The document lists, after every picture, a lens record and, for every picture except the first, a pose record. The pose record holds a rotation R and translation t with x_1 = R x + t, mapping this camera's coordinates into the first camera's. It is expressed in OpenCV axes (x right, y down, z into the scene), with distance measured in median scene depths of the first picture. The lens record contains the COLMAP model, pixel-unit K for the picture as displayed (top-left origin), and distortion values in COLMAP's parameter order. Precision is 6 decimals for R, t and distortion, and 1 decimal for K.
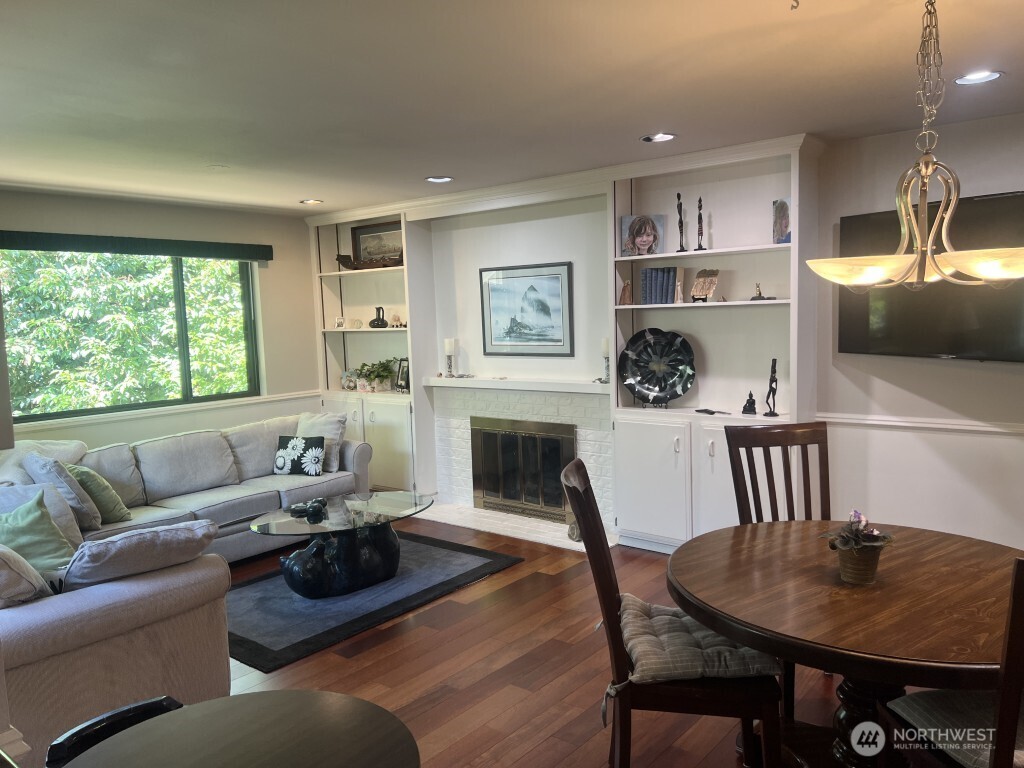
lens RADIAL K [[774.5, 0, 511.3], [0, 774.5, 385.9], [0, 0, 1]] dist [0.052090, -0.049049]
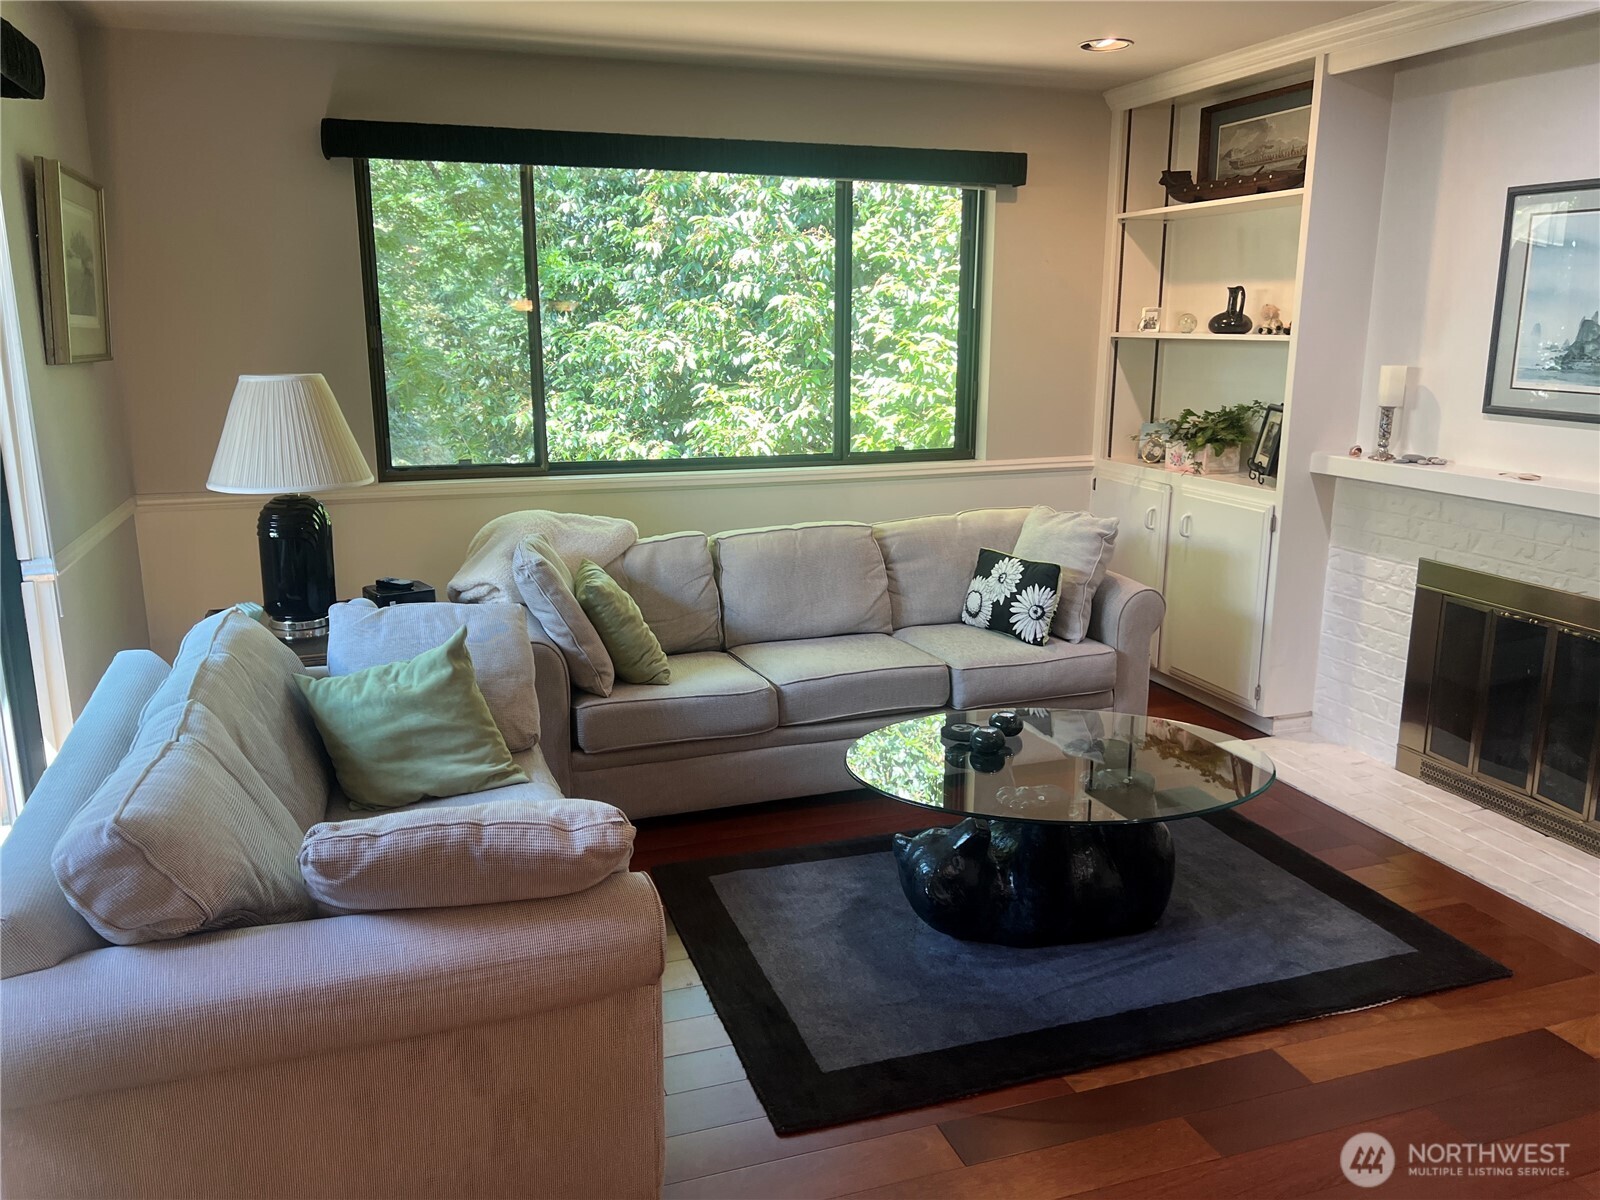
lens RADIAL K [[1210.1, 0, 787.3], [0, 1210.1, 597.7], [0, 0, 1]] dist [0.052090, -0.049049]
pose [[0.850851, 0.149762, -0.503611, -0.008518], [-0.076716, 0.983655, 0.162904, -0.021120], [0.519776, -0.099972, 0.848433, 0.270161]]
